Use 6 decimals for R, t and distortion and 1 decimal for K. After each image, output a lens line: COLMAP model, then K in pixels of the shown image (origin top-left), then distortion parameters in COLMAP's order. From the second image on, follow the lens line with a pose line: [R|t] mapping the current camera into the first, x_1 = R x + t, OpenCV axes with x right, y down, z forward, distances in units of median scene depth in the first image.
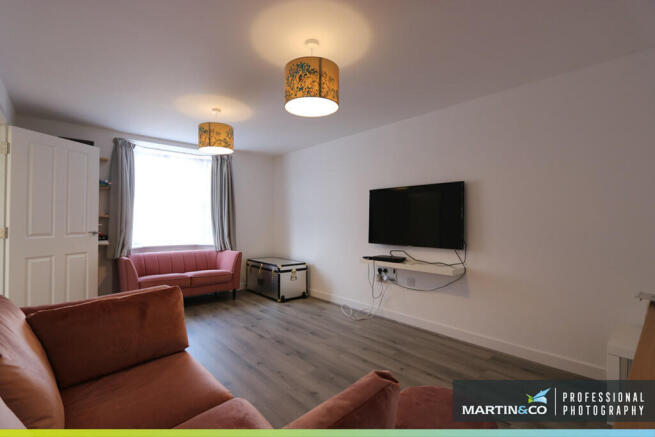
lens RADIAL K [[301.3, 0, 324.5], [0, 301.3, 217.4], [0, 0, 1]] dist [-0.016205, 0.002607]
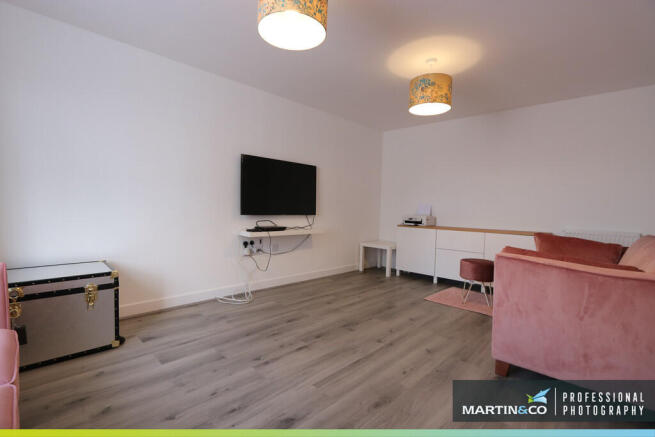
lens RADIAL K [[301.3, 0, 321.4], [0, 301.3, 214.9], [0, 0, 1]] dist [-0.016205, 0.002607]
pose [[-0.071376, -0.036540, 0.996780, -0.869915], [-0.052947, 0.998059, 0.032796, 0.053248], [-0.996043, -0.050435, -0.073172, 0.977922]]
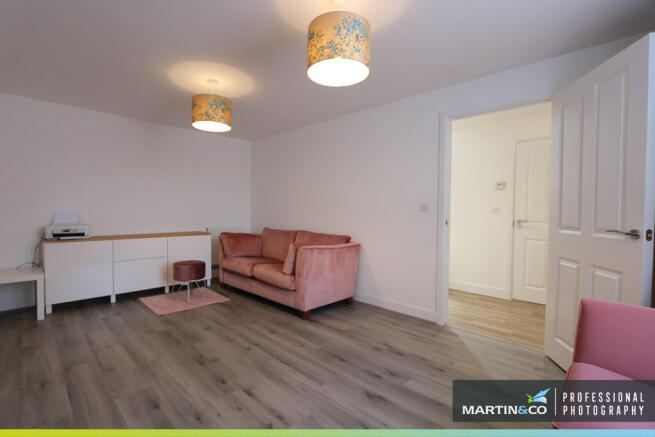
lens RADIAL K [[301.3, 0, 323.7], [0, 301.3, 219.7], [0, 0, 1]] dist [-0.016205, 0.002607]
pose [[-0.997667, -0.014220, -0.066770, -0.301002], [-0.014858, 0.999849, 0.009061, 0.037531], [0.066631, 0.010032, -0.997727, 1.539045]]
